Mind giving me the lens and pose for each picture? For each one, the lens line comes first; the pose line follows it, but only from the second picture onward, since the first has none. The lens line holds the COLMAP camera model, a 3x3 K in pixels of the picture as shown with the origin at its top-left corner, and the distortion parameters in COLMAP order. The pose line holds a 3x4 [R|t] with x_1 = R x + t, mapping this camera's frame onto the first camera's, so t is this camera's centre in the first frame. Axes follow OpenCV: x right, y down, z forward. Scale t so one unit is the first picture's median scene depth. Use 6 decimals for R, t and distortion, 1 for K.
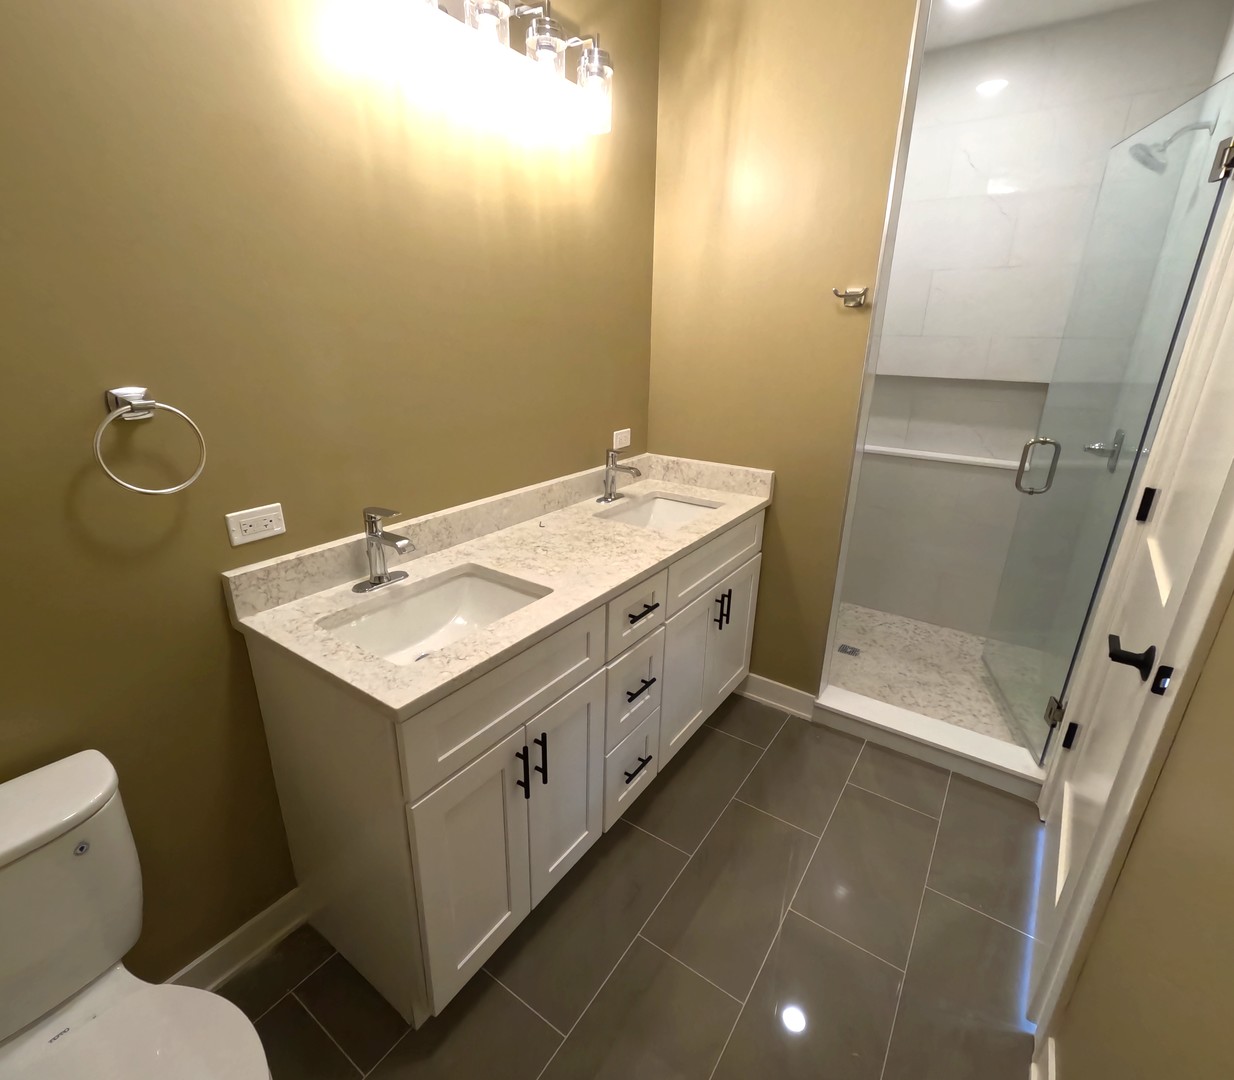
lens RADIAL K [[588.5, 0, 617.0], [0, 588.5, 540.0], [0, 0, 1]] dist [0.002336, 0.000992]
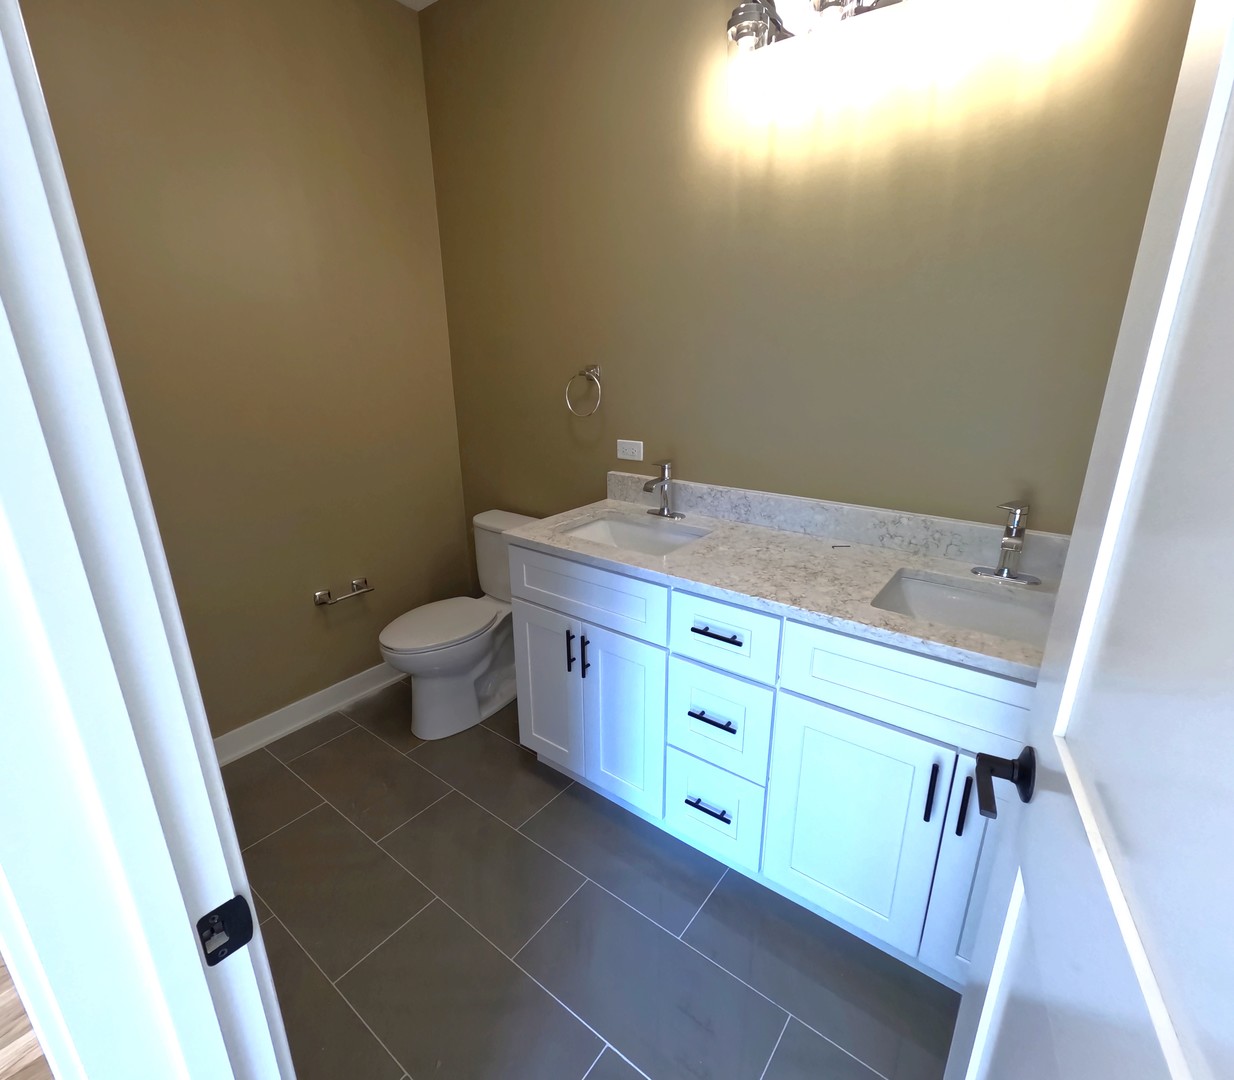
lens RADIAL K [[588.5, 0, 617.0], [0, 588.5, 540.0], [0, 0, 1]] dist [0.002336, 0.000992]
pose [[-0.049479, 0.285254, -0.957174, 0.819879], [-0.327033, 0.900891, 0.285386, -0.201030], [0.943717, 0.327148, 0.048713, 0.733519]]
